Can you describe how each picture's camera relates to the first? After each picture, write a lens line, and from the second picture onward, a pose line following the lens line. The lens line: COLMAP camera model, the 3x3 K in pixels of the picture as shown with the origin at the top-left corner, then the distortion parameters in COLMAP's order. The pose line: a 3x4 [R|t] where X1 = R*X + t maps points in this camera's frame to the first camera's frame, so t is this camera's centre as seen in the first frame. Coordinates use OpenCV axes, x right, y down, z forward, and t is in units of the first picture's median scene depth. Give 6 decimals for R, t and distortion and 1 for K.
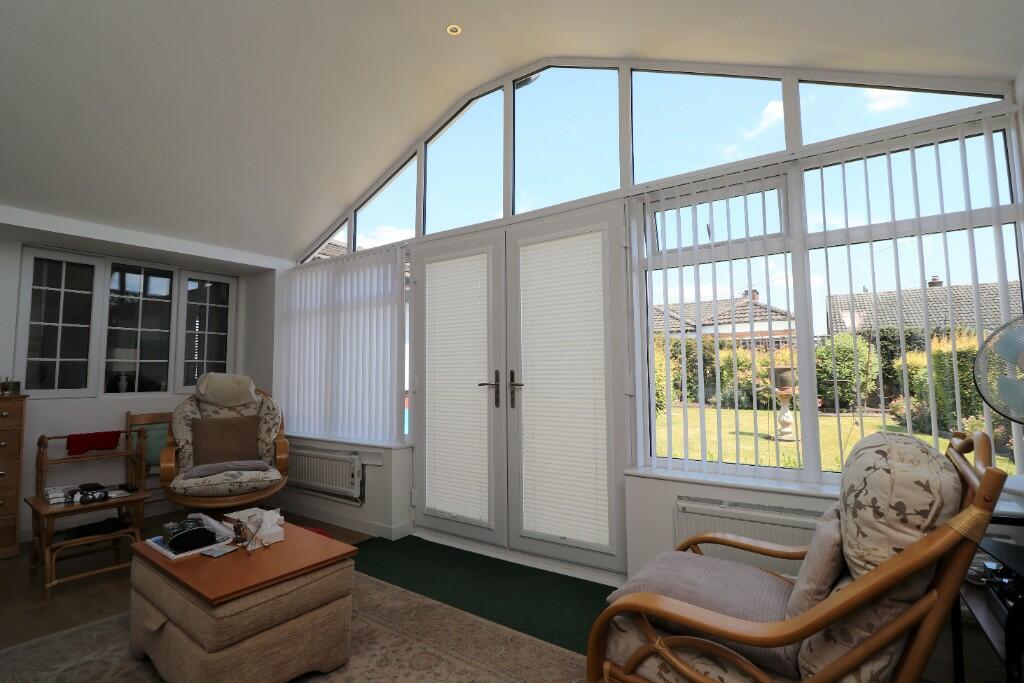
lens RADIAL K [[504.6, 0, 511.1], [0, 504.6, 331.7], [0, 0, 1]] dist [0.020062, -0.000203]
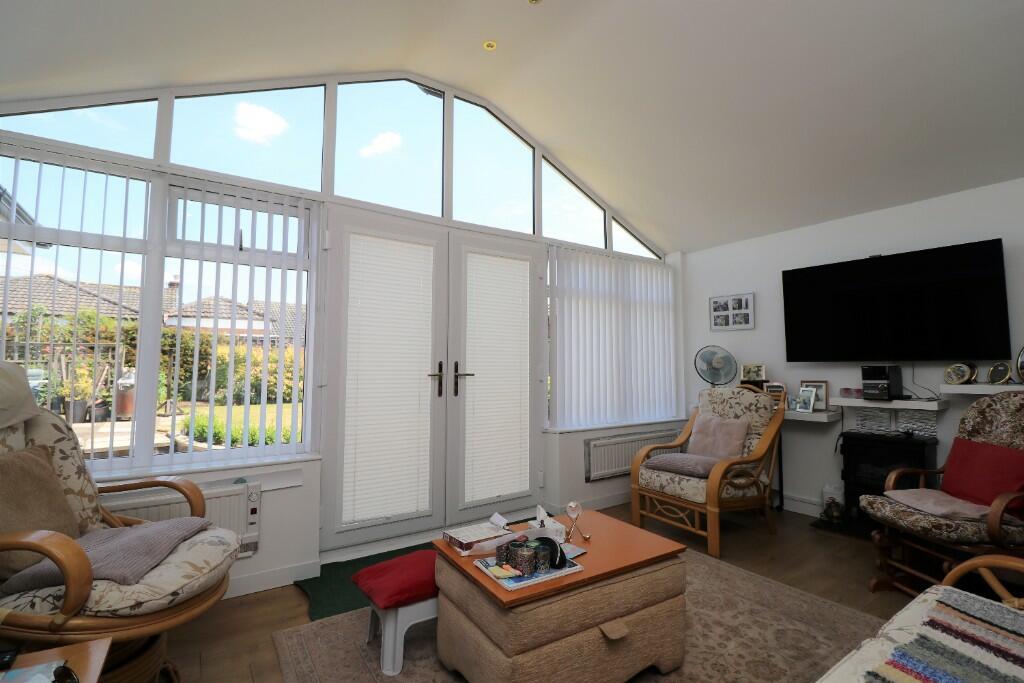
lens RADIAL K [[407.1, 0, 511.2], [0, 407.1, 340.8], [0, 0, 1]] dist [-0.000221, -0.000028]
pose [[0.402595, 0.066682, 0.912946, -0.721027], [-0.081222, 0.996012, -0.036932, 0.051127], [-0.911768, -0.059283, 0.406405, 0.509448]]
